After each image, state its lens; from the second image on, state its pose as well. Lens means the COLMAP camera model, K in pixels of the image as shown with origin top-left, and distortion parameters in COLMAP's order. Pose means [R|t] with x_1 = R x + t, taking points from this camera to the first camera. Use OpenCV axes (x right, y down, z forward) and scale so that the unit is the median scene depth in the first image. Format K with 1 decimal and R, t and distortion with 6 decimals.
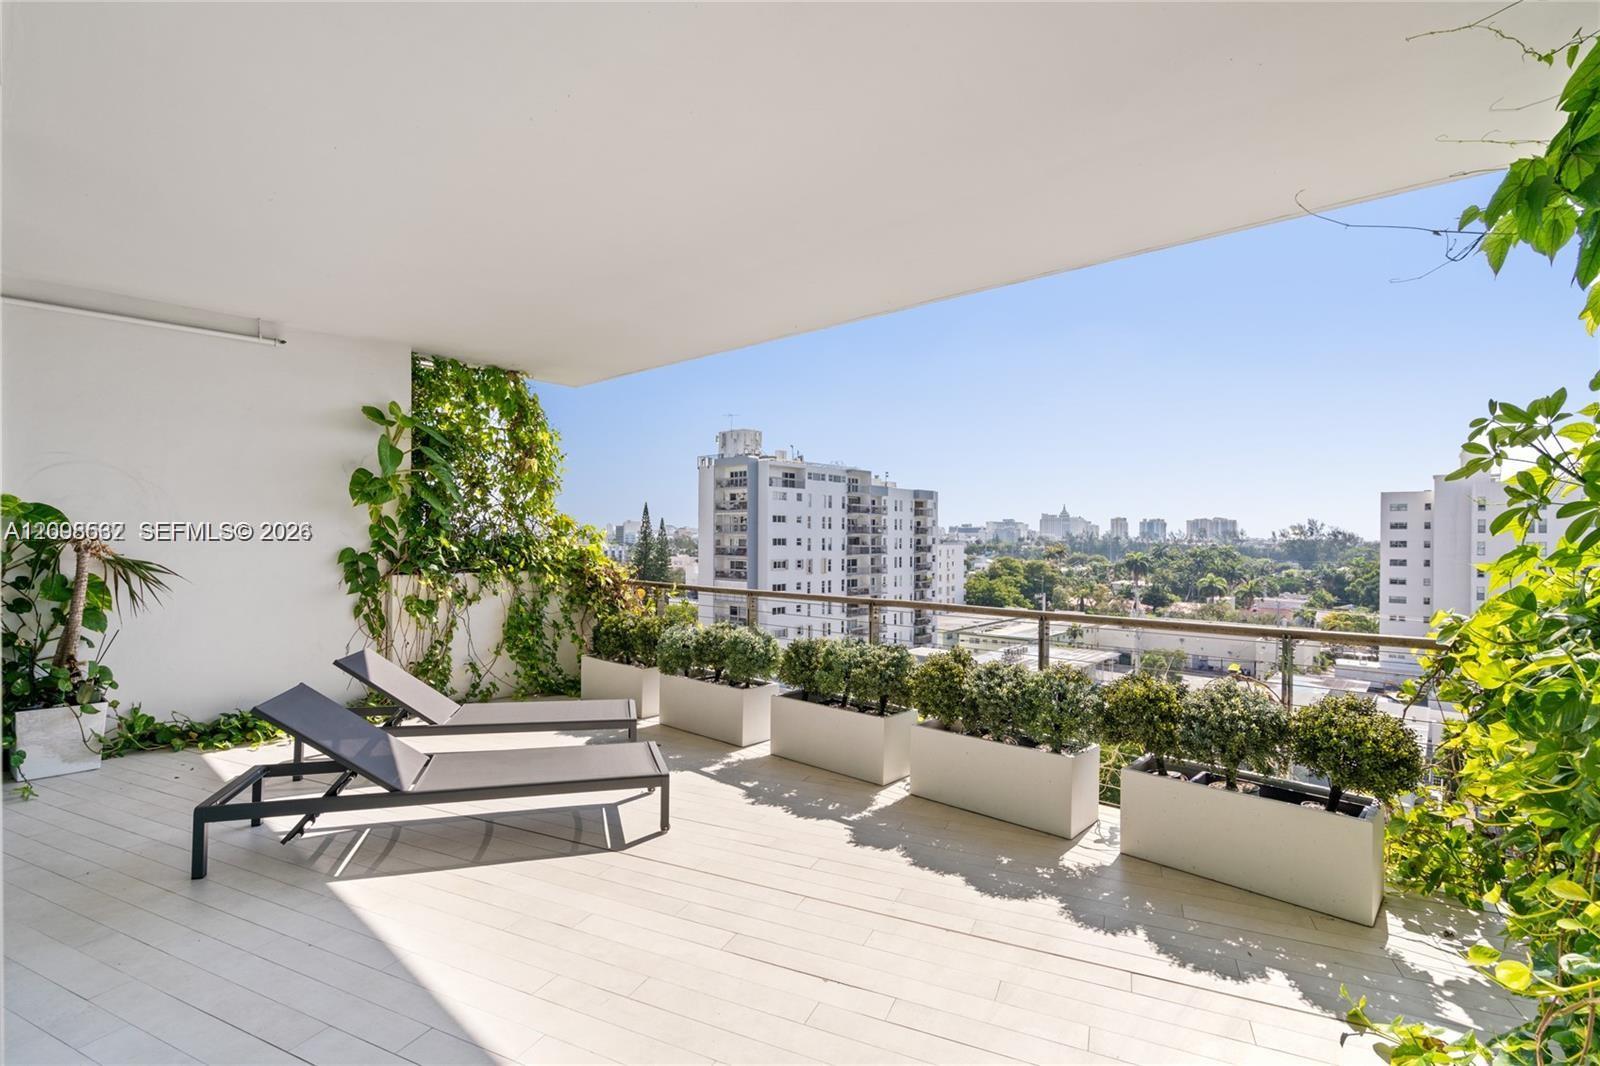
lens RADIAL K [[721.7, 0, 794.9], [0, 721.7, 533.8], [0, 0, 1]] dist [-0.010067, 0.004857]
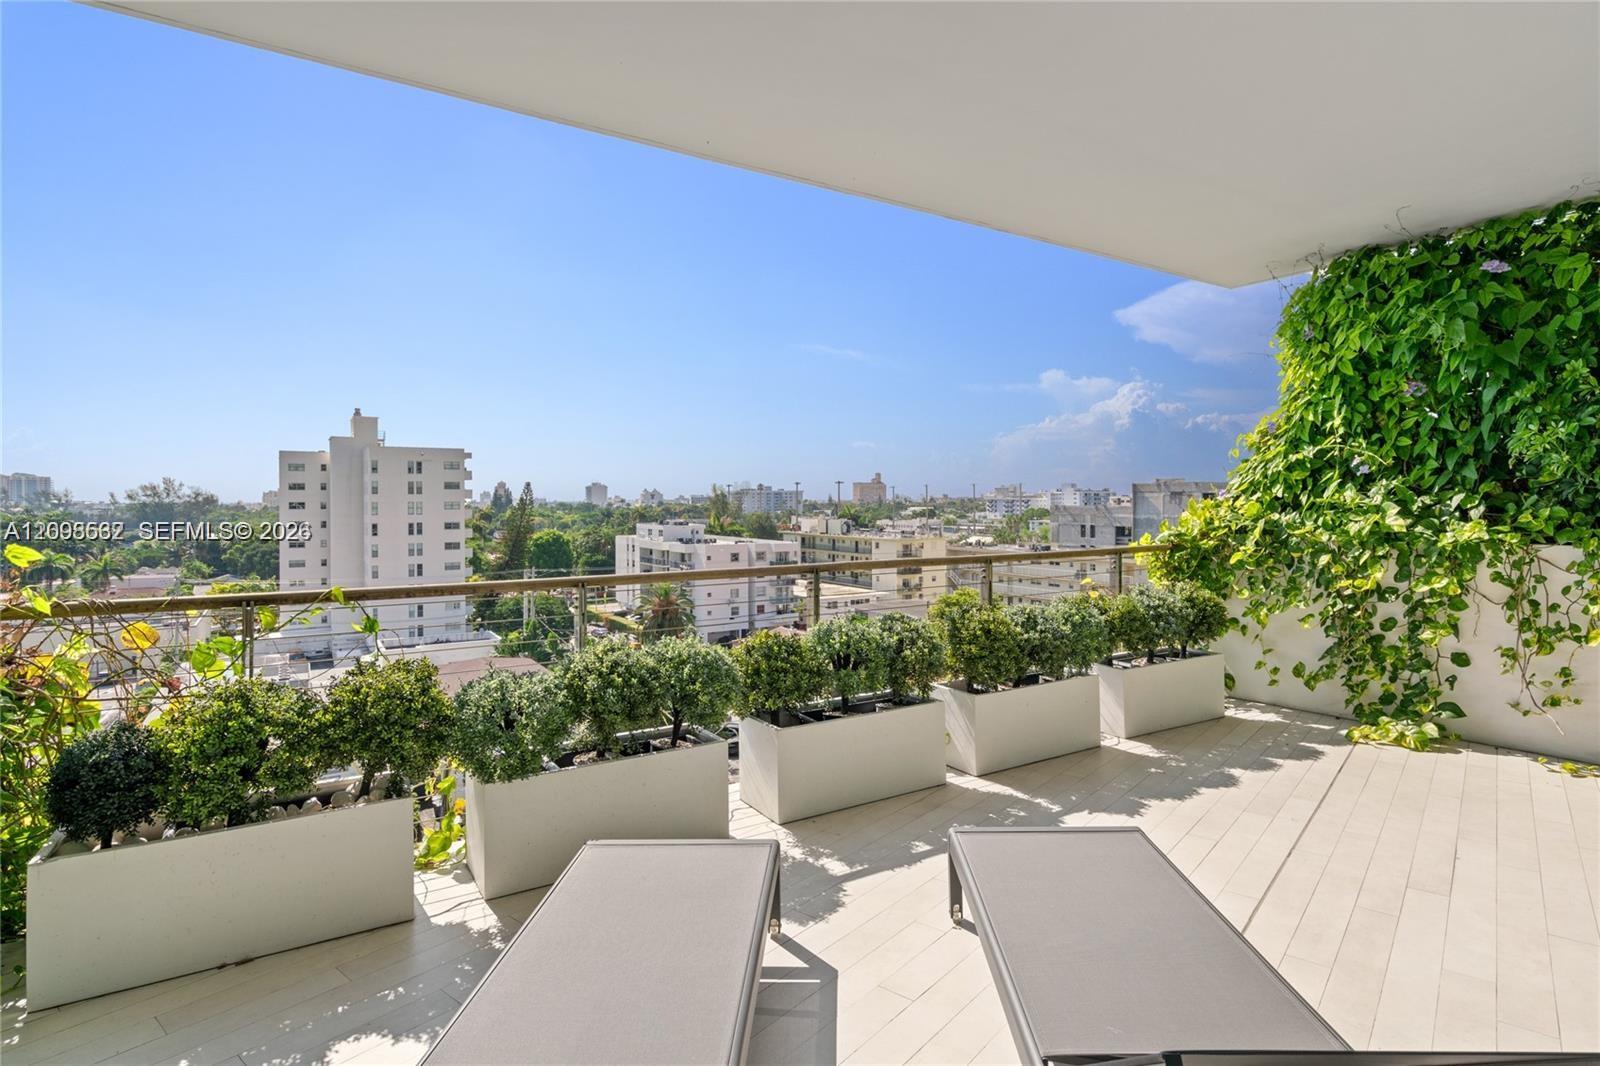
lens RADIAL K [[824.7, 0, 825.9], [0, 824.7, 504.6], [0, 0, 1]] dist [0.005318, 0.003380]
pose [[0.270894, -0.013076, 0.962520, -0.544674], [0.002211, 0.999914, 0.012961, 0.013612], [-0.962607, -0.001383, 0.270899, 0.586613]]
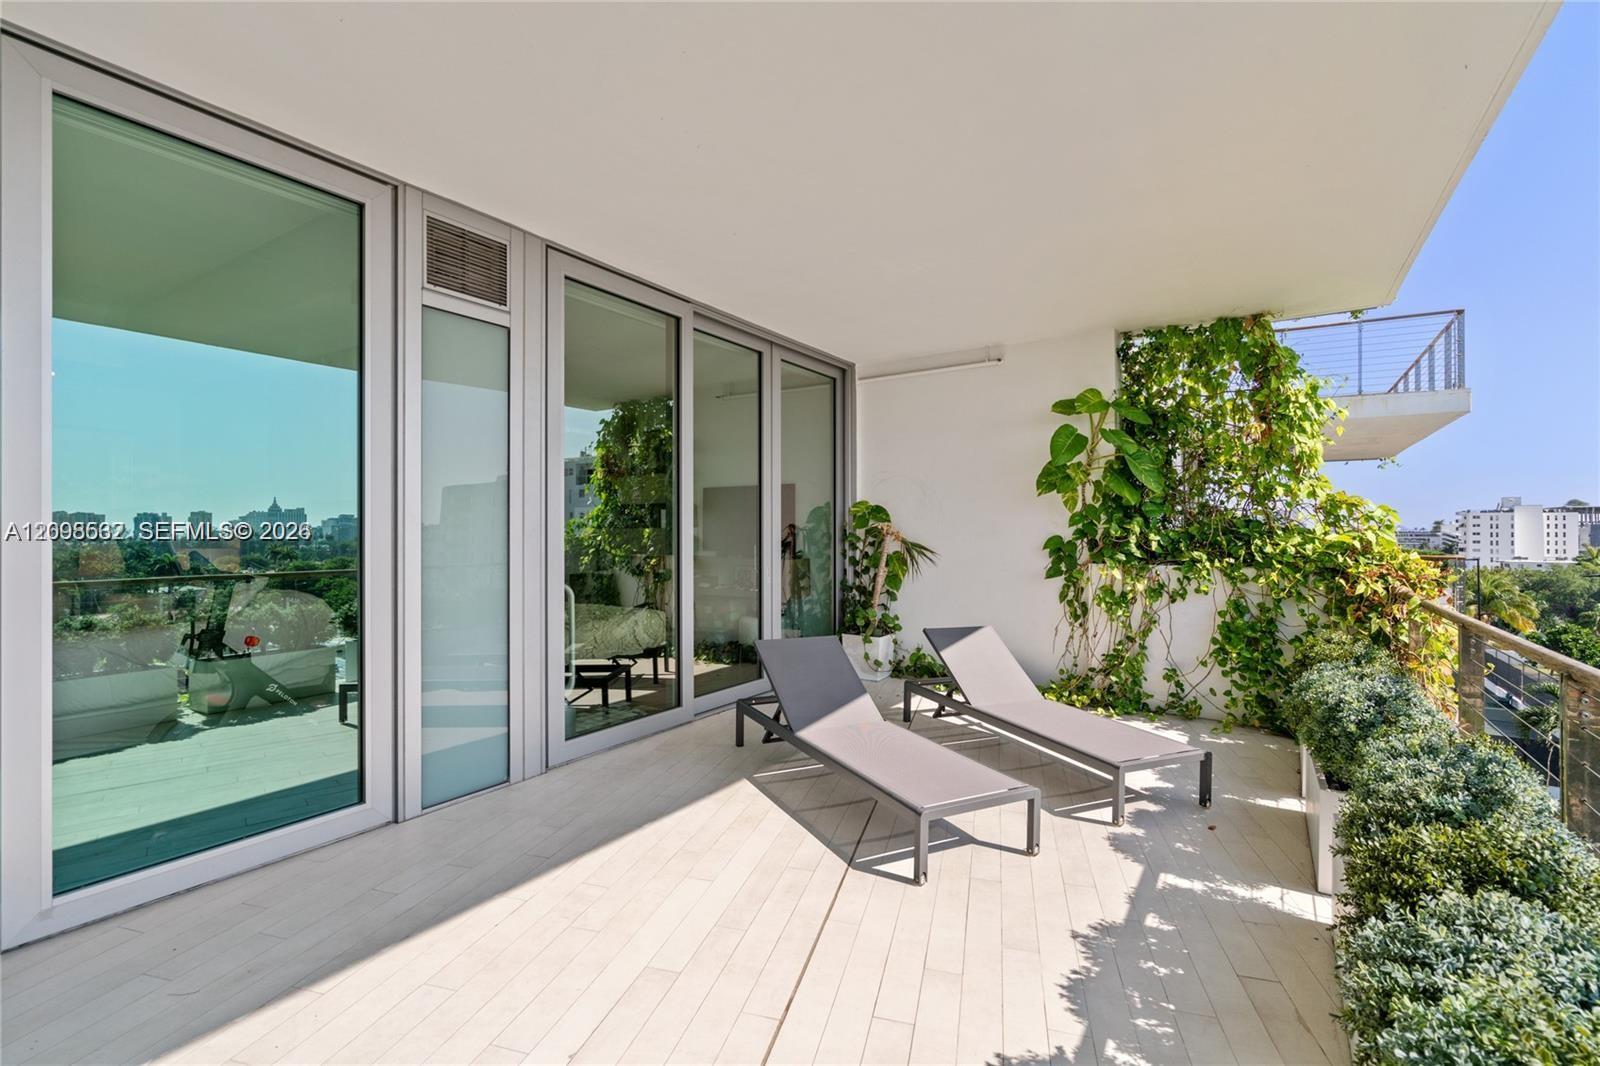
lens RADIAL K [[721.7, 0, 817.1], [0, 721.7, 522.7], [0, 0, 1]] dist [-0.010067, 0.004857]
pose [[0.168851, -0.017768, -0.985481, 0.325404], [0.005514, 0.999839, -0.017082, 0.014469], [0.985626, -0.002550, 0.168921, 0.414406]]
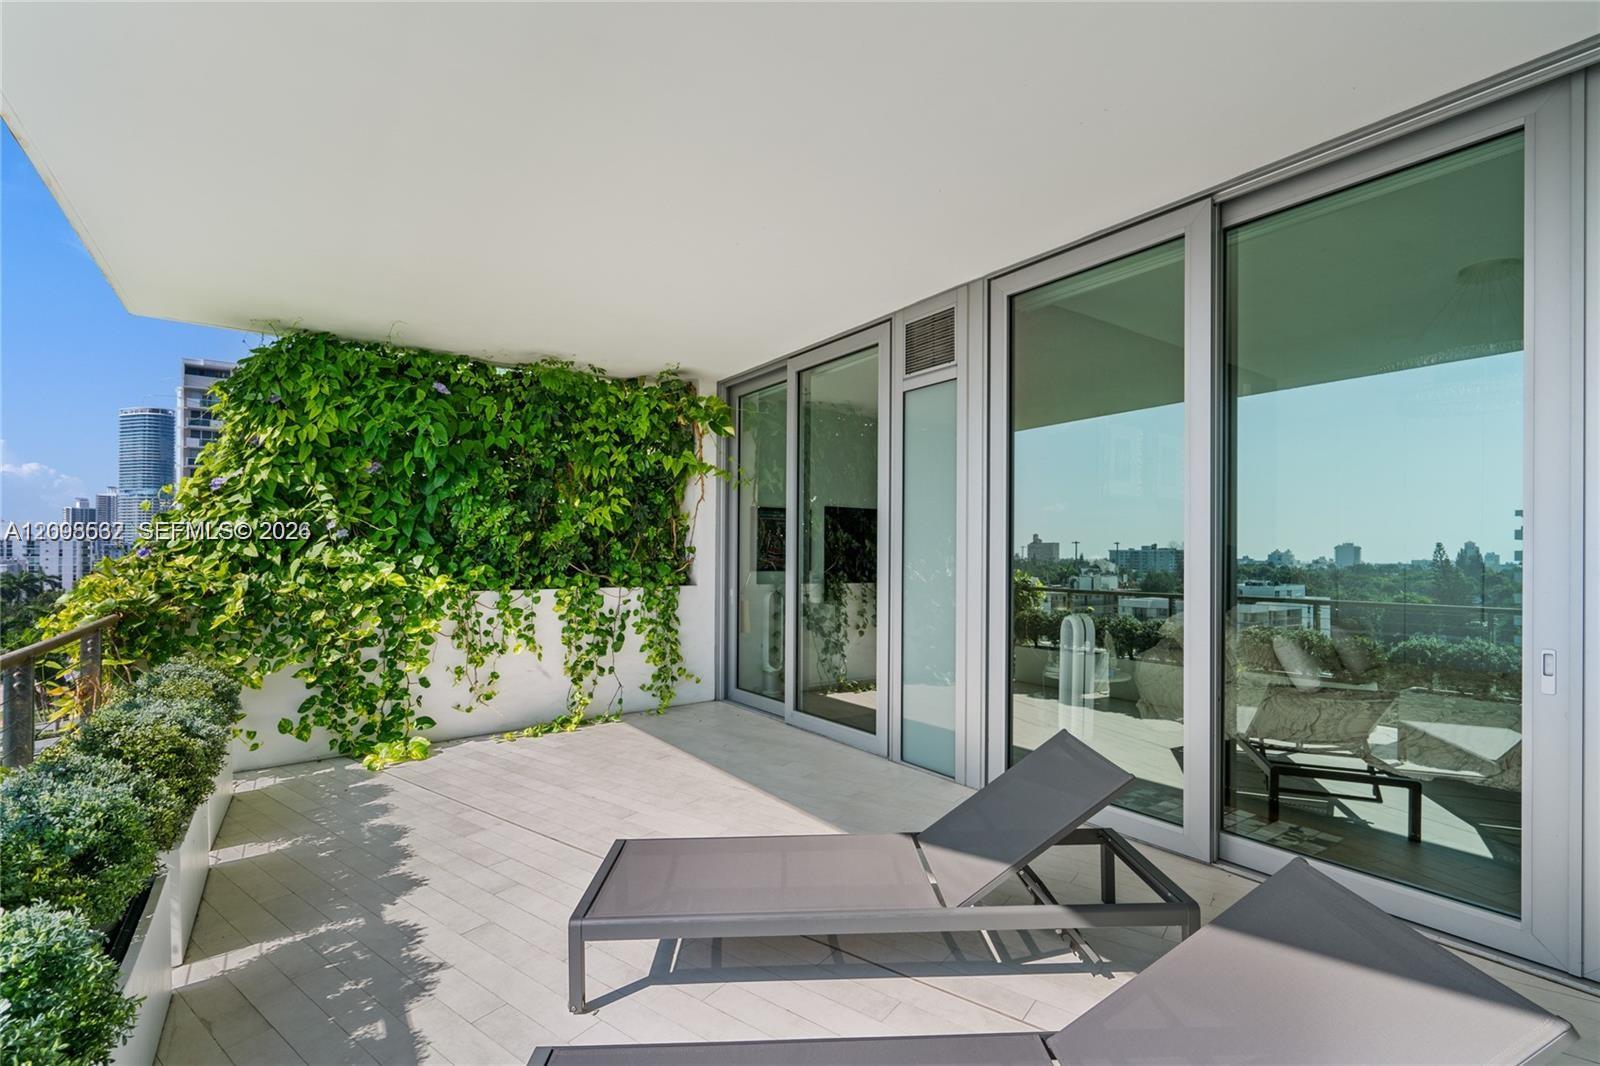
lens RADIAL K [[721.7, 0, 801.0], [0, 721.7, 550.8], [0, 0, 1]] dist [-0.010067, 0.004857]
pose [[-0.974396, -0.010298, 0.224601, -0.306191], [-0.012091, 0.999905, -0.006606, 0.009629], [-0.224511, -0.009153, -0.974428, 0.948828]]
